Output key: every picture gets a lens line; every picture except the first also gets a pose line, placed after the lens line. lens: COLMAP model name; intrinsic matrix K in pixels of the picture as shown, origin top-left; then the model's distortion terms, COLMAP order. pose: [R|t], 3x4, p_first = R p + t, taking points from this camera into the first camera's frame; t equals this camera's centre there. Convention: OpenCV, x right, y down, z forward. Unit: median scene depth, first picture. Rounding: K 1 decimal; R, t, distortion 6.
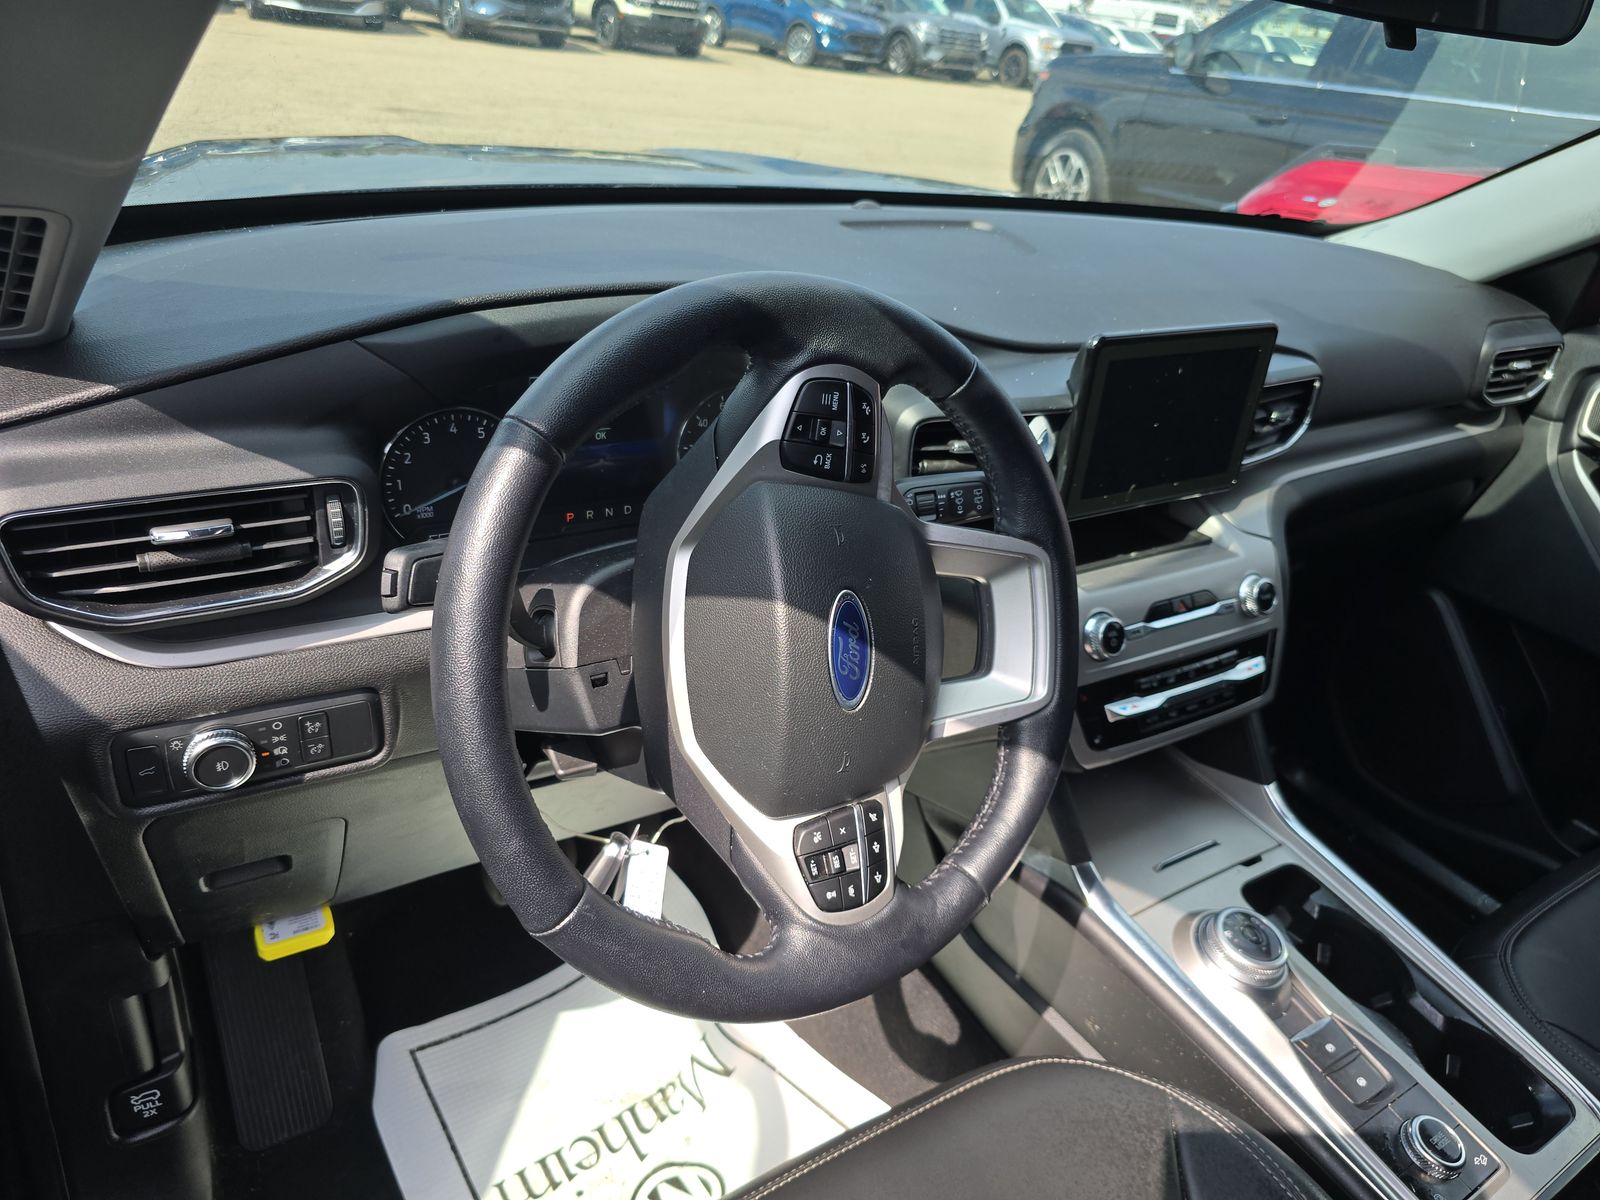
lens RADIAL K [[1074.6, 0, 800.0], [0, 1074.6, 600.0], [0, 0, 1]] dist [0.005405, 0.000661]
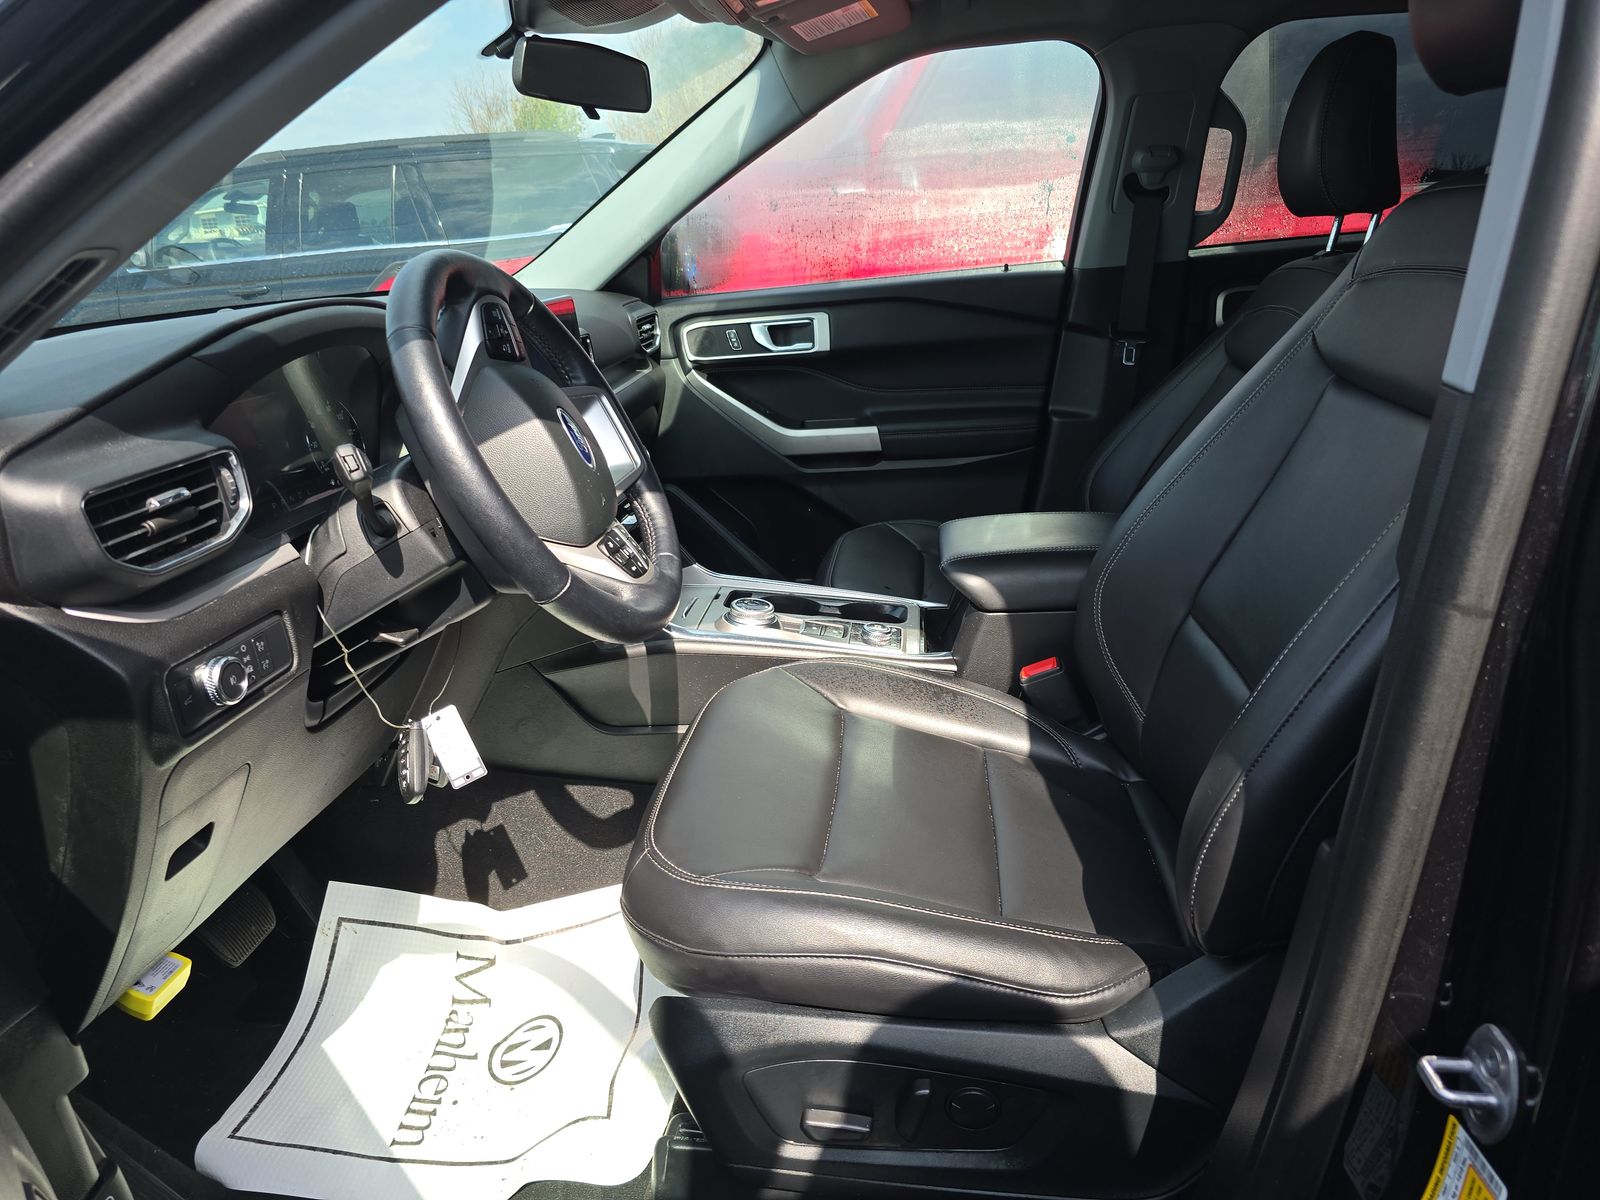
lens RADIAL K [[1032.4, 0, 800.0], [0, 1032.4, 600.0], [0, 0, 1]] dist [0.021873, 0.000453]
pose [[0.621887, -0.405799, 0.669763, -0.500242], [0.486280, 0.870500, 0.075902, 0.169026], [-0.613830, 0.278490, 0.738685, -0.216833]]
